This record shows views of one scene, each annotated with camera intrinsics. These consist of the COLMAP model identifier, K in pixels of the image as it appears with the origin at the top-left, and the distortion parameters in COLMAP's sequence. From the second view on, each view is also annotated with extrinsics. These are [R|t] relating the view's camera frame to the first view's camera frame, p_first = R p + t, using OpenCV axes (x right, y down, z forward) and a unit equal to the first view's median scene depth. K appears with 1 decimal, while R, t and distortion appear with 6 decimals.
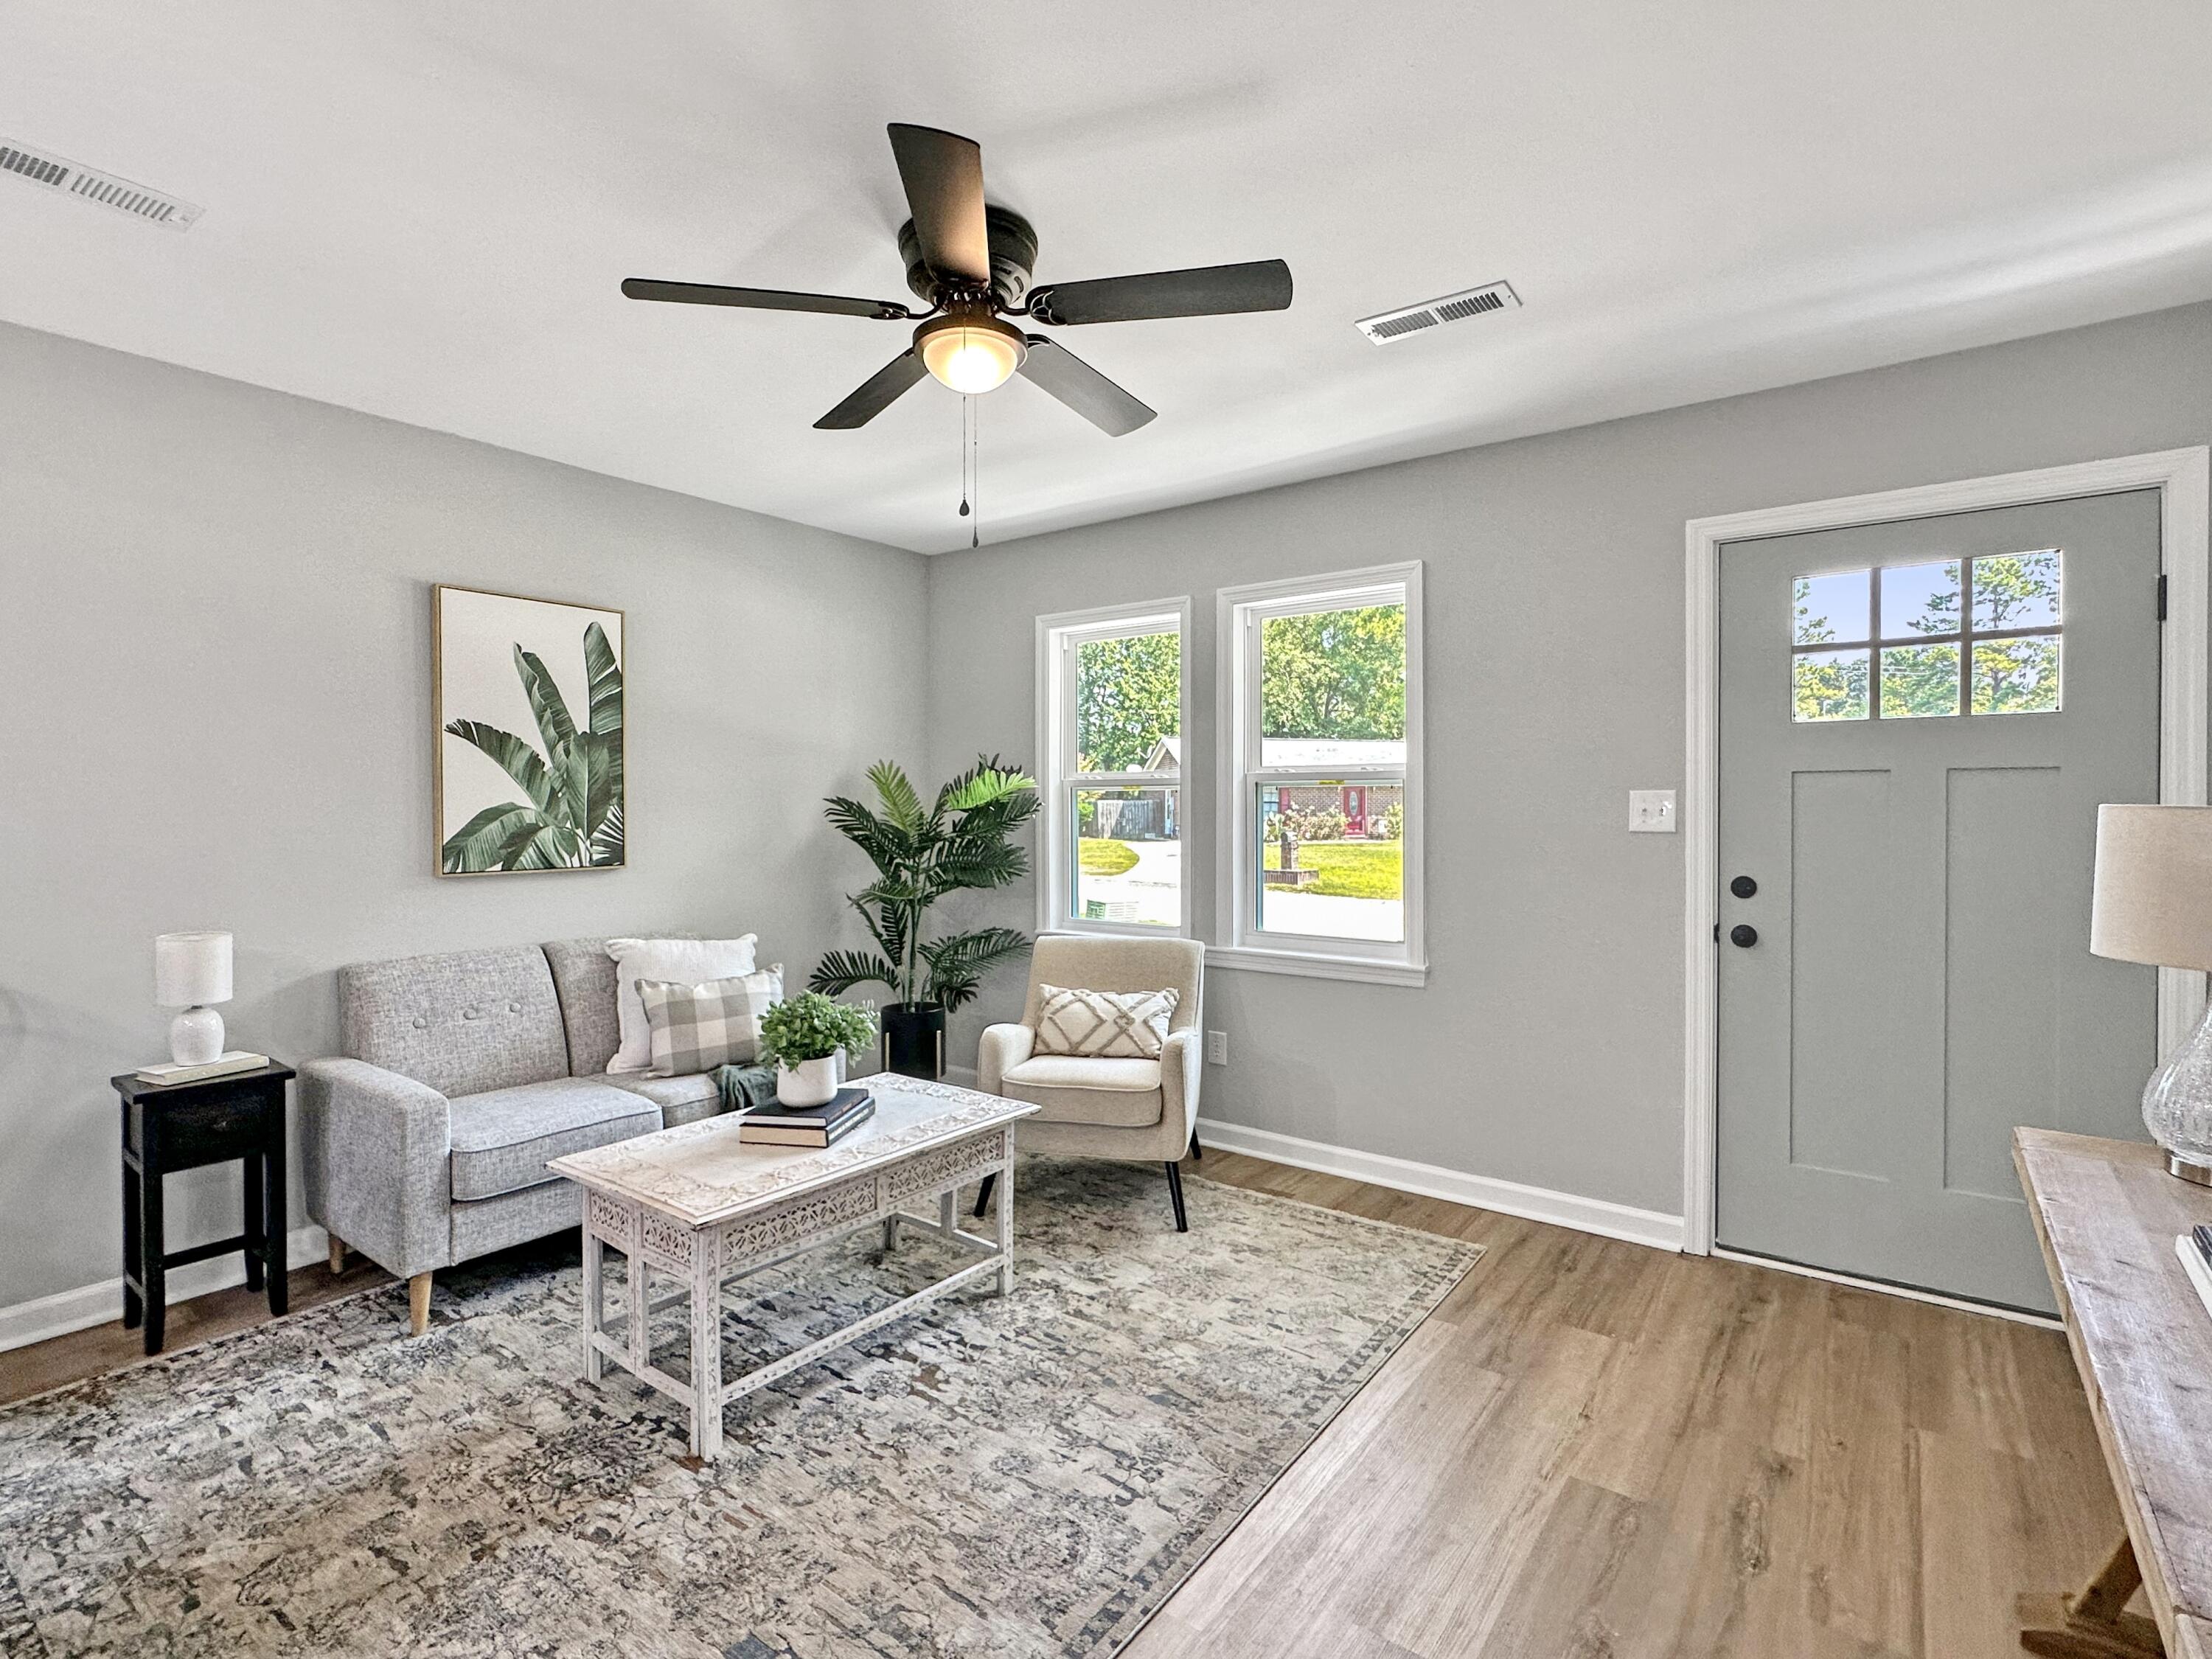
lens RADIAL K [[1021.6, 0, 1128.8], [0, 1021.6, 821.3], [0, 0, 1]] dist [-0.005024, -0.000311]
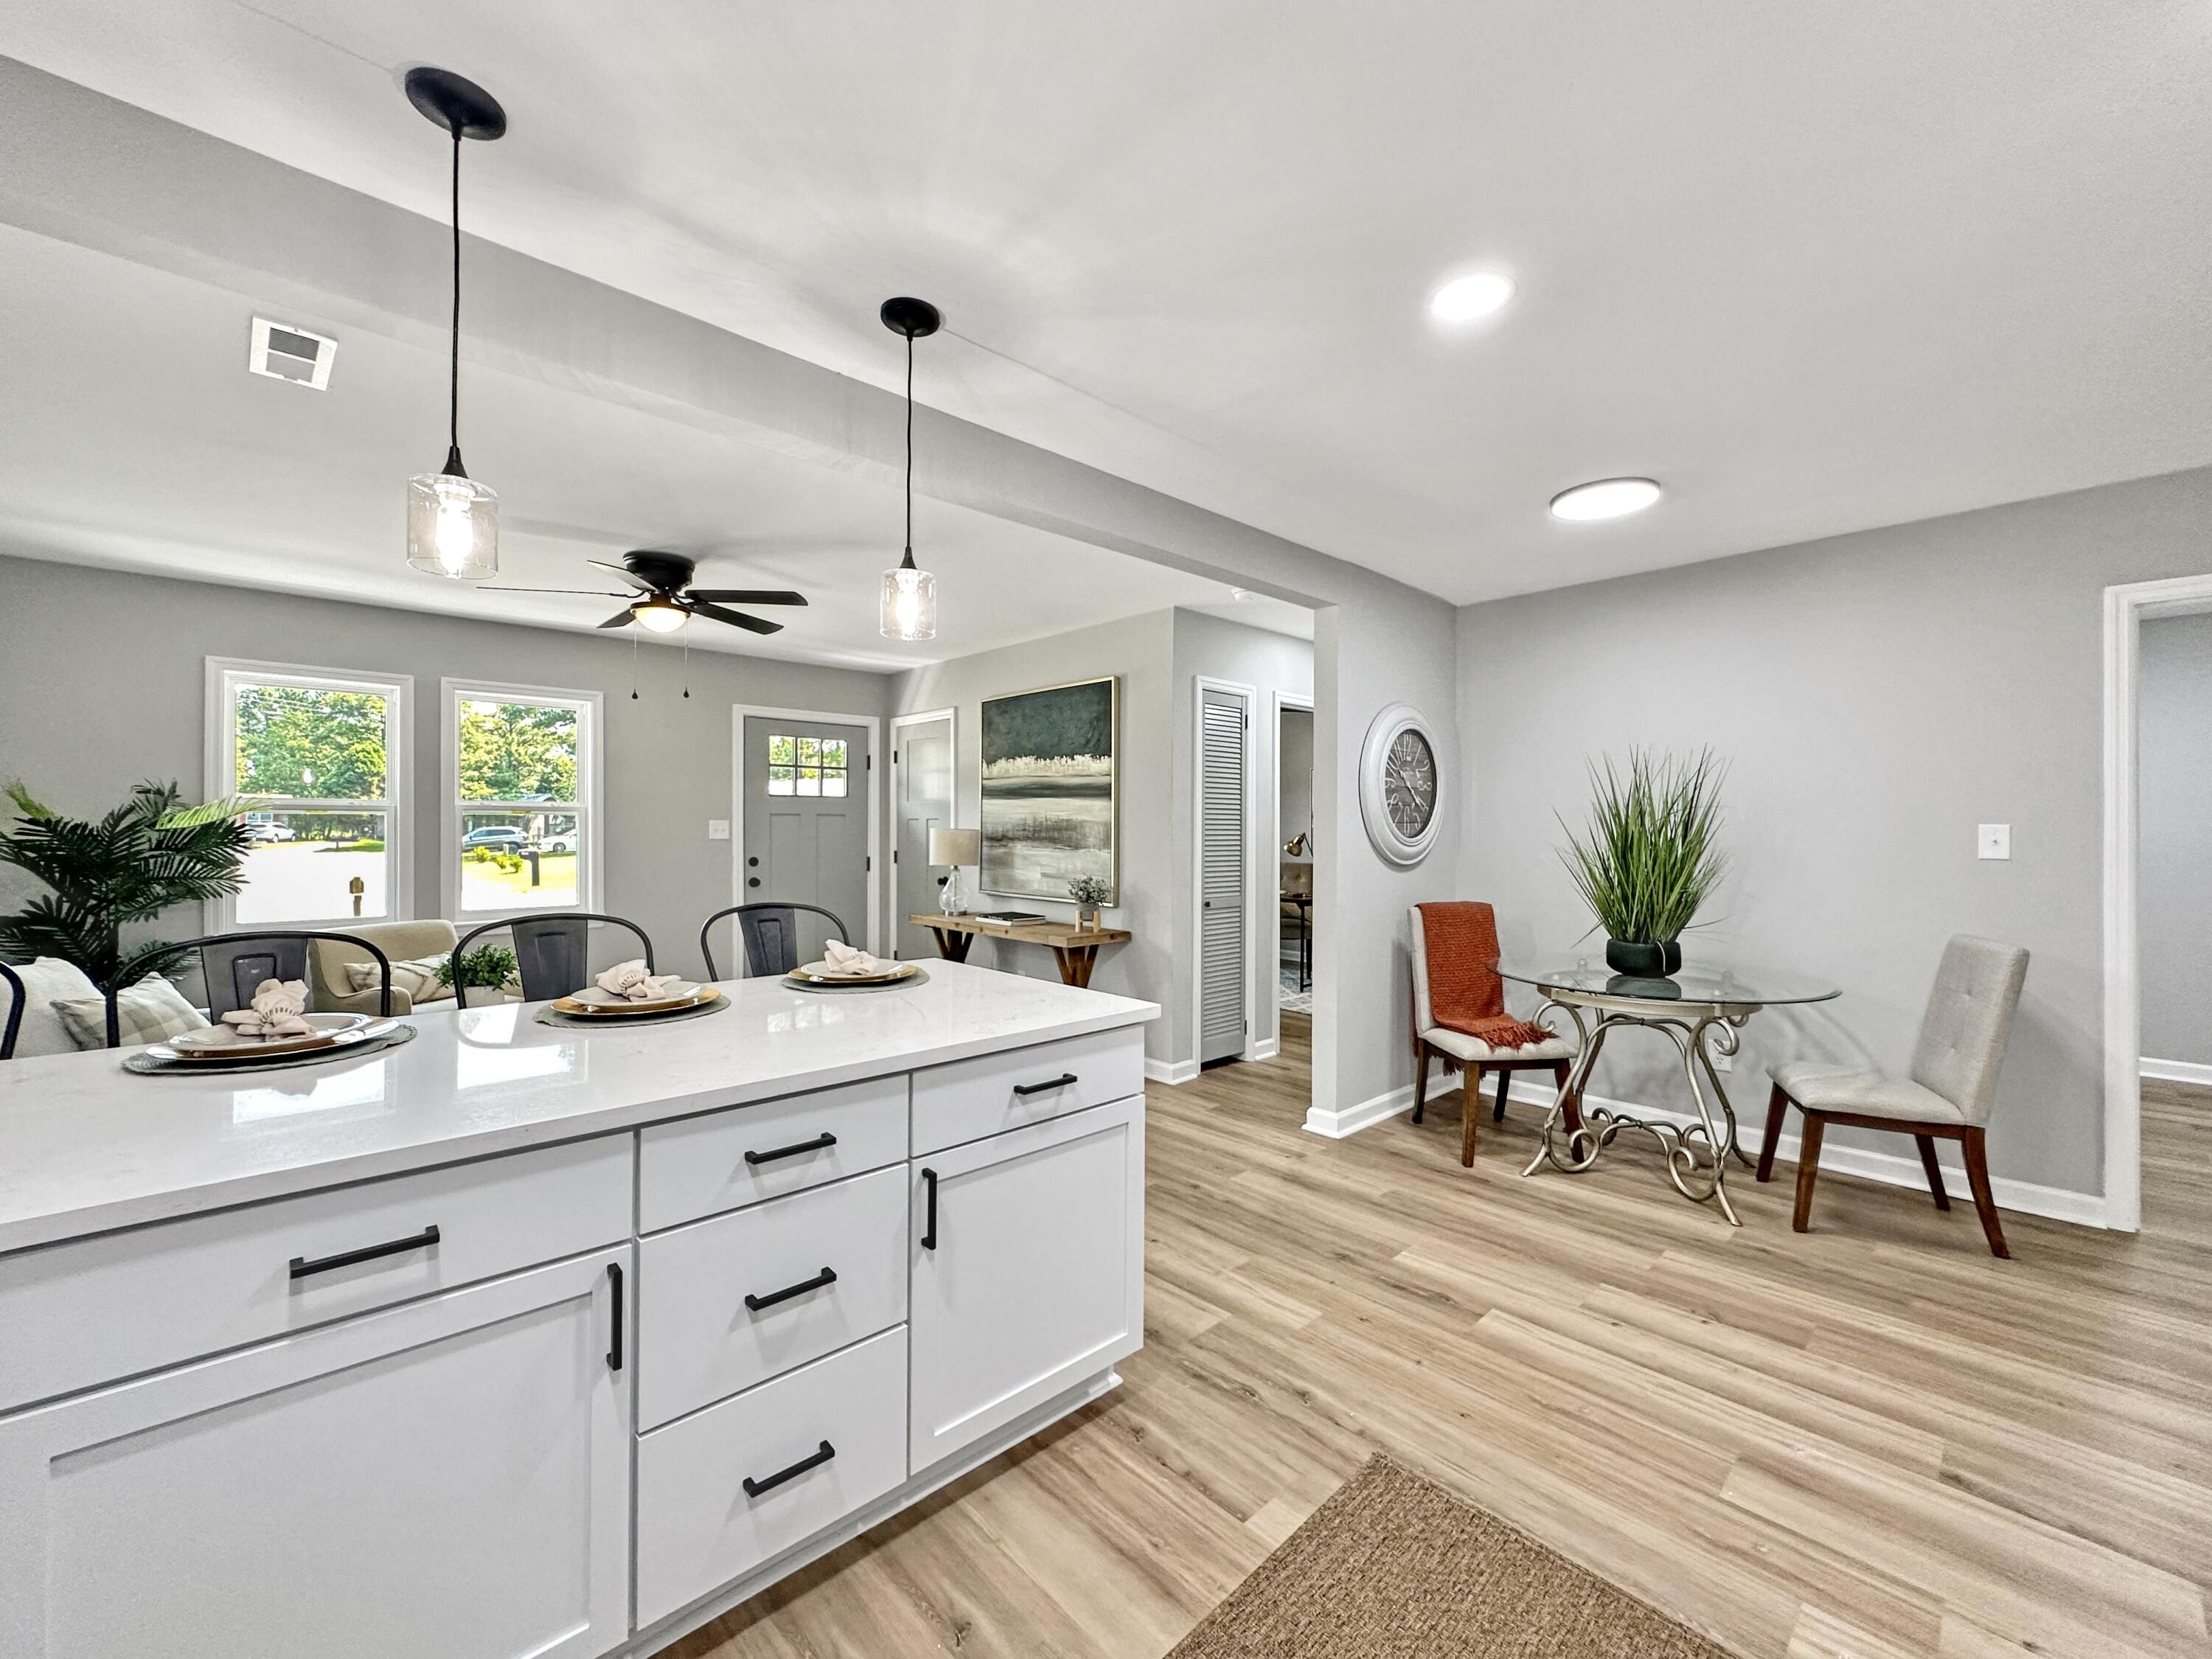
lens RADIAL K [[897.4, 0, 1101.3], [0, 897.4, 822.3], [0, 0, 1]] dist [-0.003504, -0.000280]
pose [[0.194182, 0.005218, 0.980952, -1.117594], [0.013945, 0.999870, -0.008079, 0.000539], [-0.980866, 0.015248, 0.194084, -0.179873]]
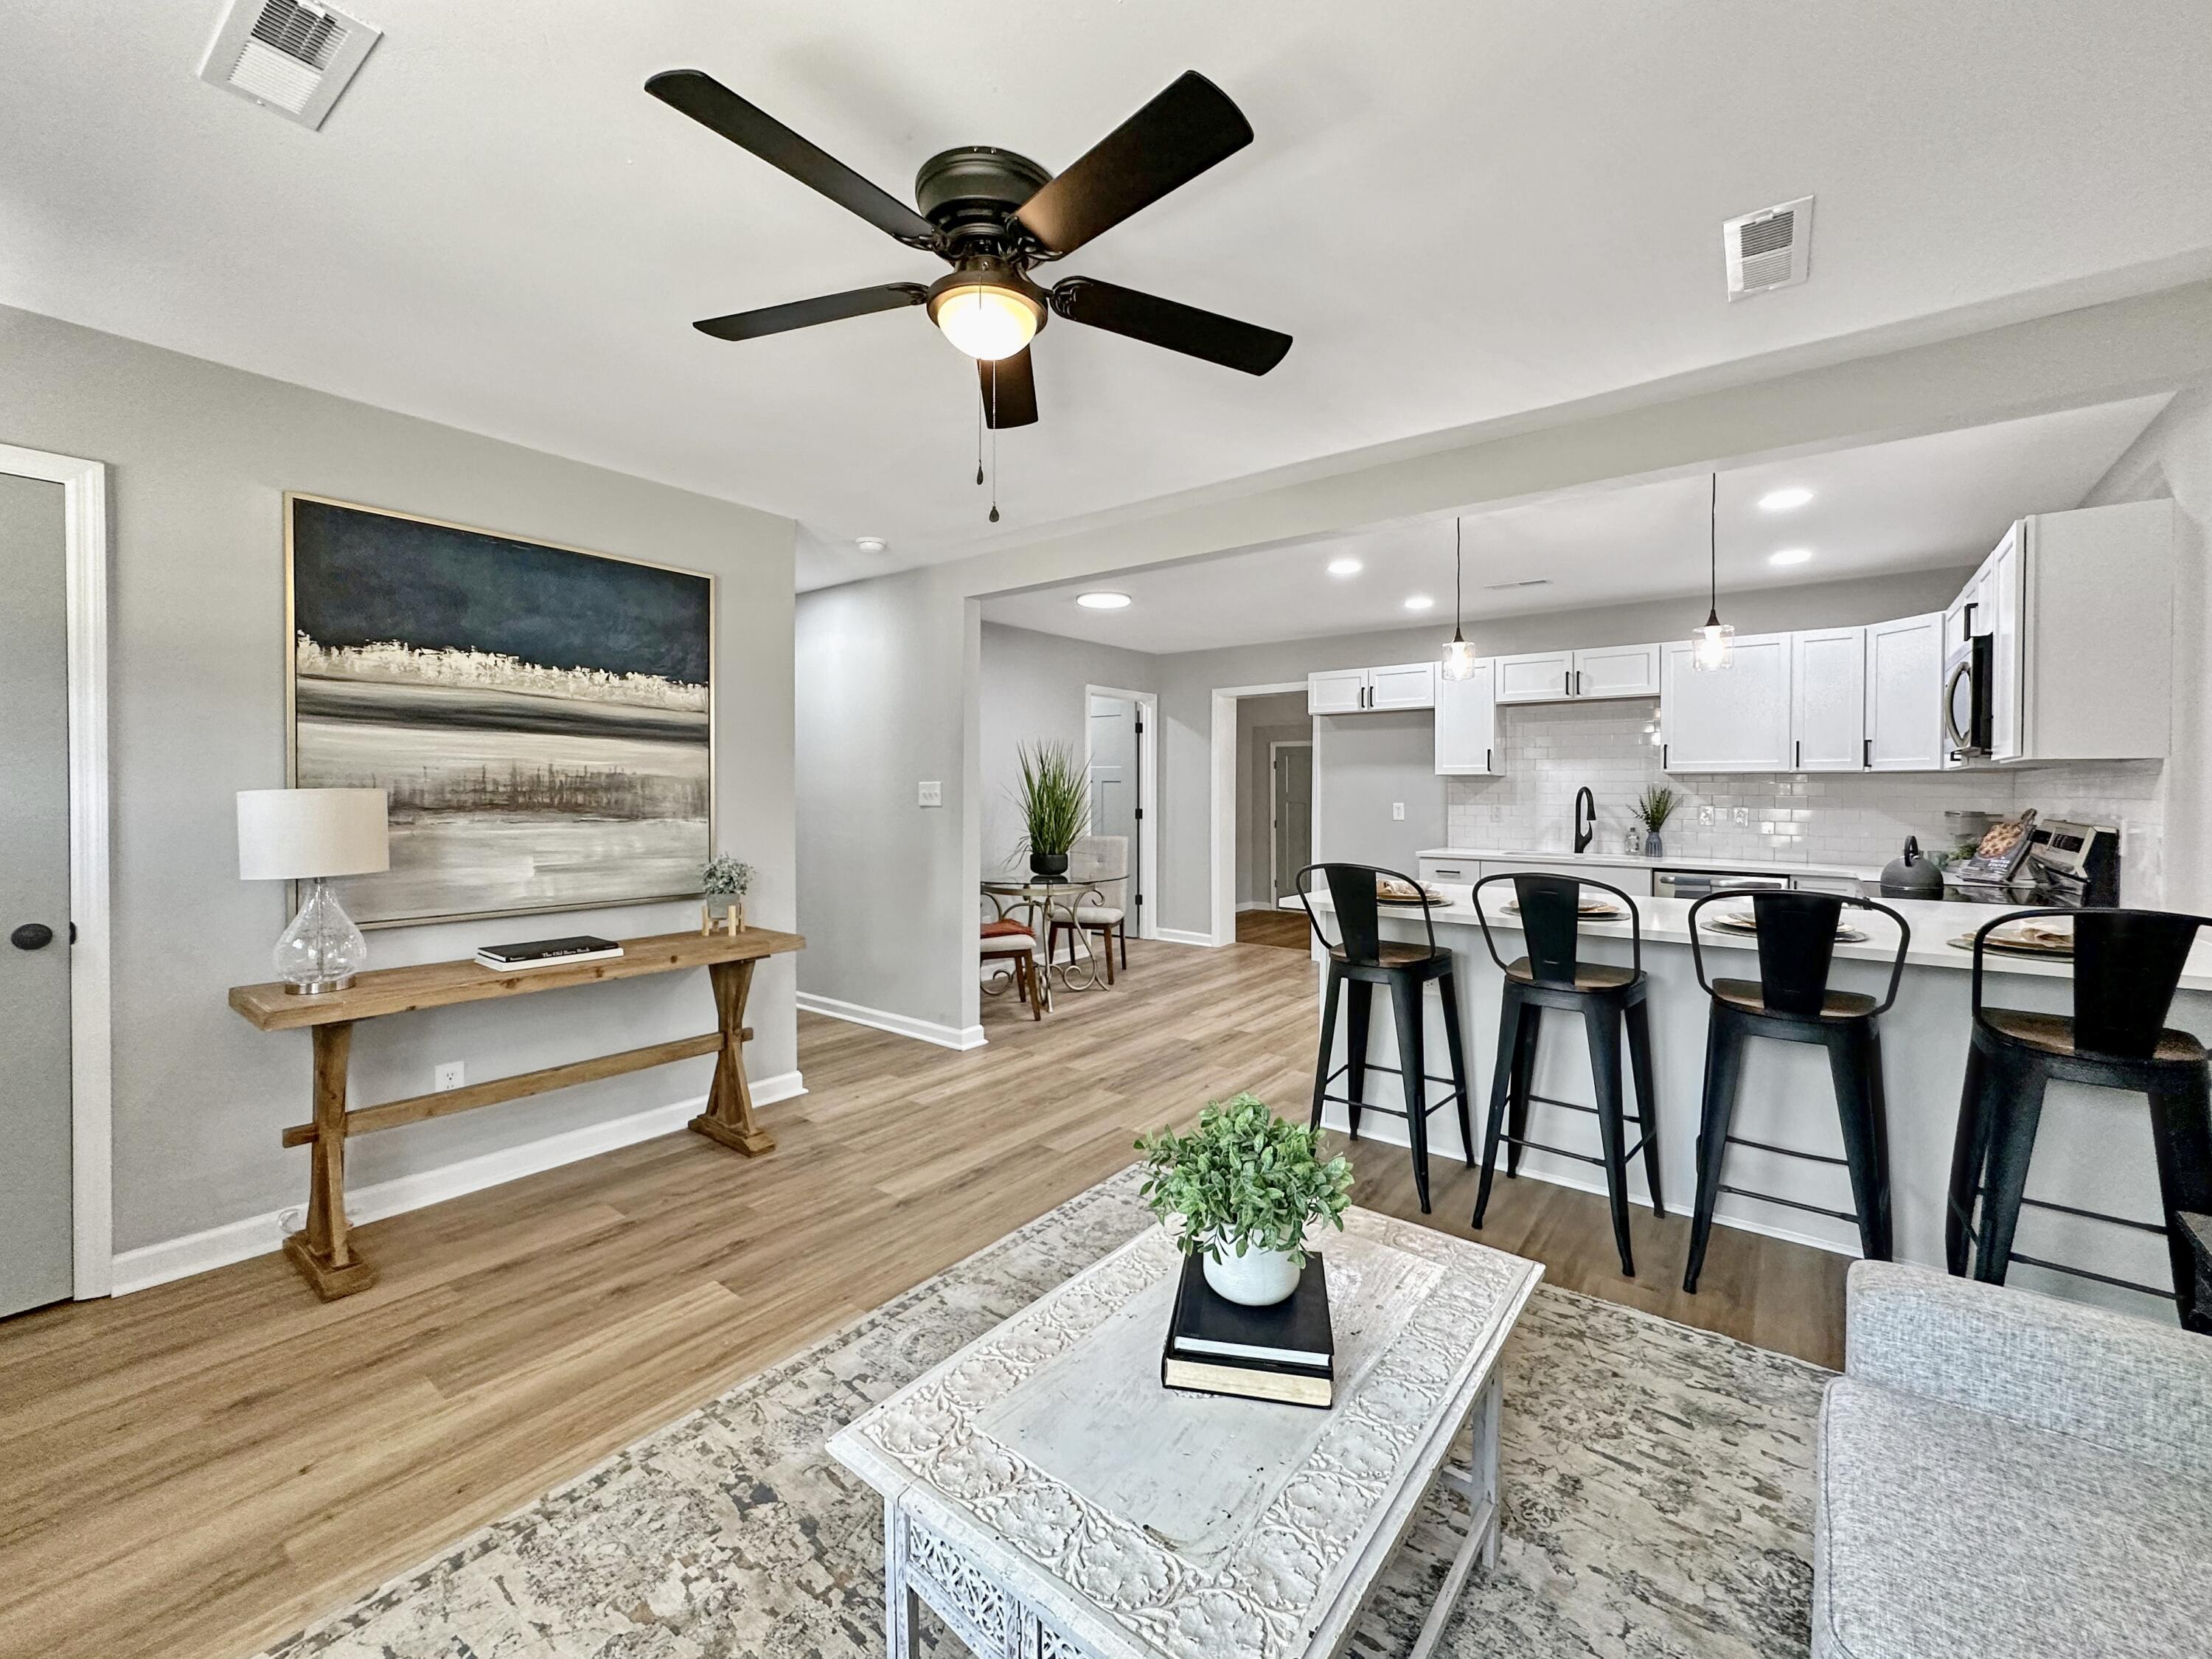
lens RADIAL K [[897.4, 0, 1125.0], [0, 897.4, 789.0], [0, 0, 1]] dist [-0.003504, -0.000280]
pose [[-0.999753, -0.004604, 0.021735, -0.183507], [-0.004189, 0.999809, 0.019076, -0.021473], [-0.021819, 0.018980, -0.999582, 1.121052]]
